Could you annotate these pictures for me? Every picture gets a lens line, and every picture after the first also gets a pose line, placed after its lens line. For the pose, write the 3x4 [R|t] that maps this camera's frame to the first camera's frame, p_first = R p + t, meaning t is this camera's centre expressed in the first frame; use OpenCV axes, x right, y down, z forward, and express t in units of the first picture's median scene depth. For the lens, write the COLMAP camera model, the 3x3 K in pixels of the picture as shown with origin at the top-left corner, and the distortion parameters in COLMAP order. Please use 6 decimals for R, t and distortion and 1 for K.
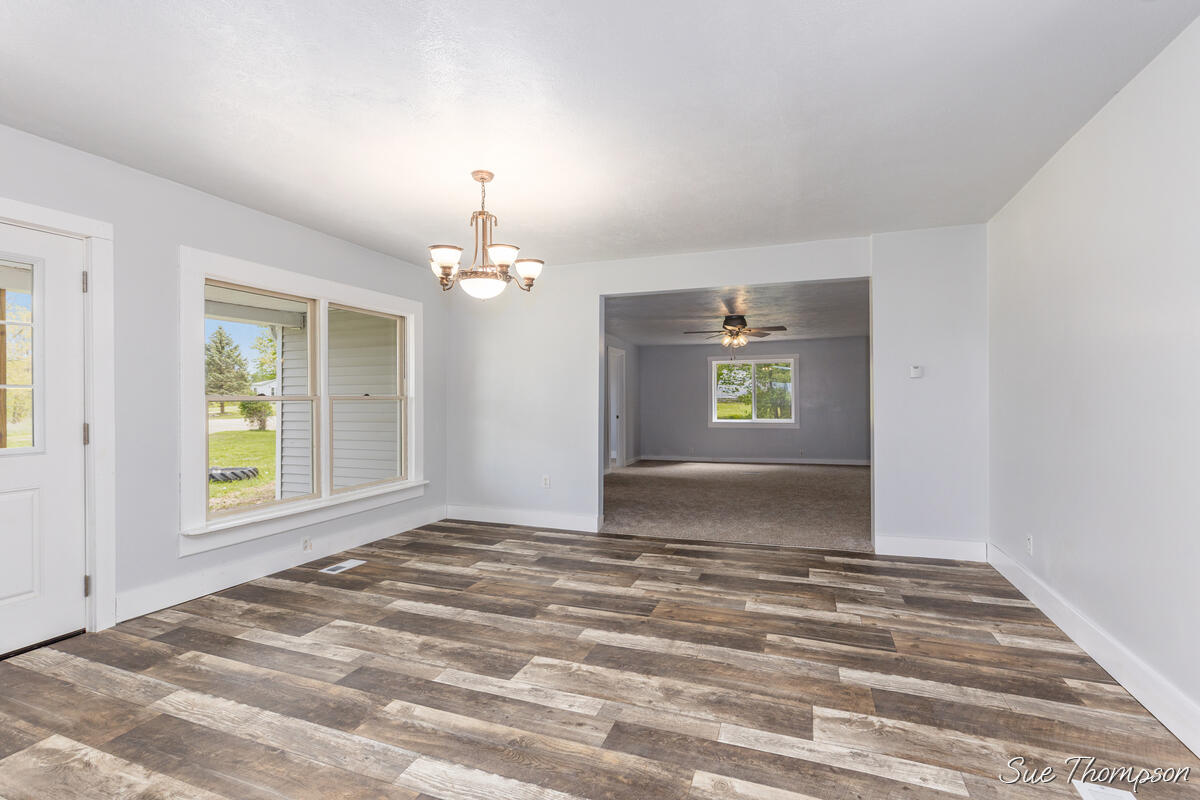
lens RADIAL K [[531.8, 0, 603.9], [0, 531.8, 400.0], [0, 0, 1]] dist [0.000788, 0.000020]
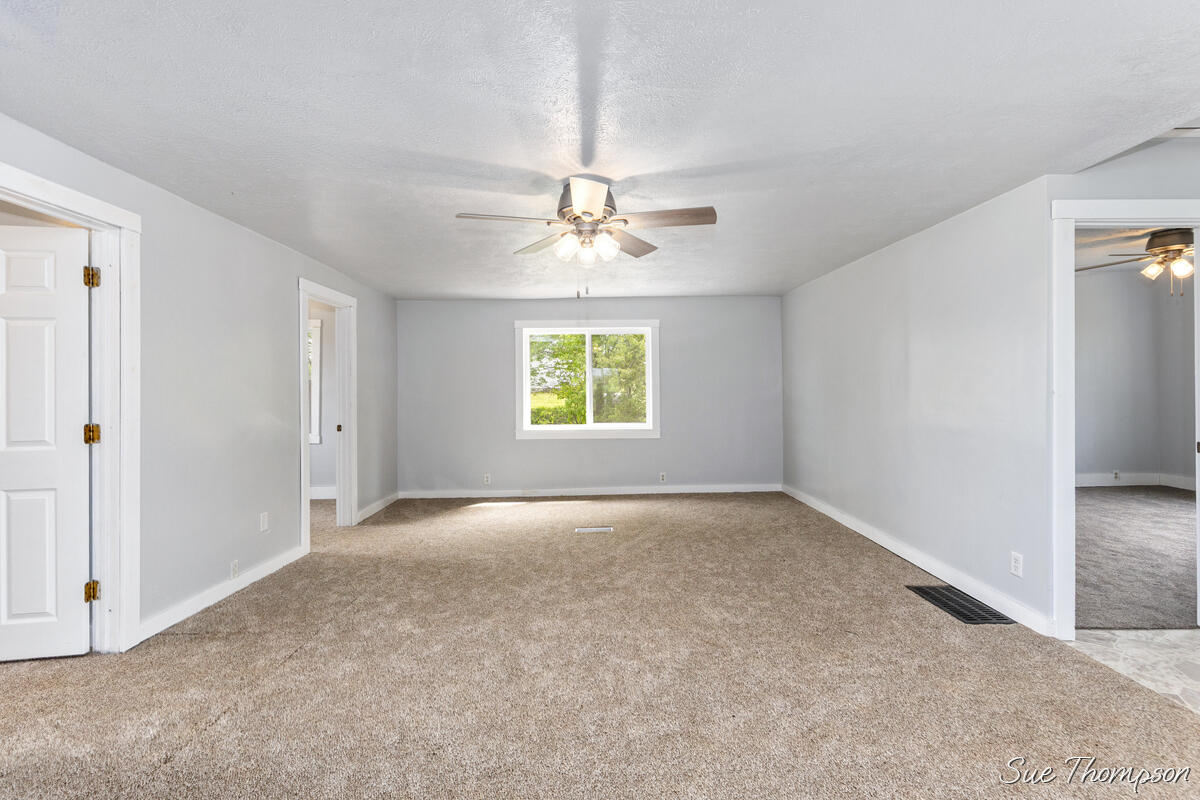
lens RADIAL K [[531.8, 0, 602.9], [0, 531.8, 393.3], [0, 0, 1]] dist [0.000788, 0.000020]
pose [[0.936002, -0.001156, 0.351992, 0.078639], [-0.000113, 0.999994, 0.003585, -0.001891], [-0.351993, -0.003395, 0.935996, 0.418301]]
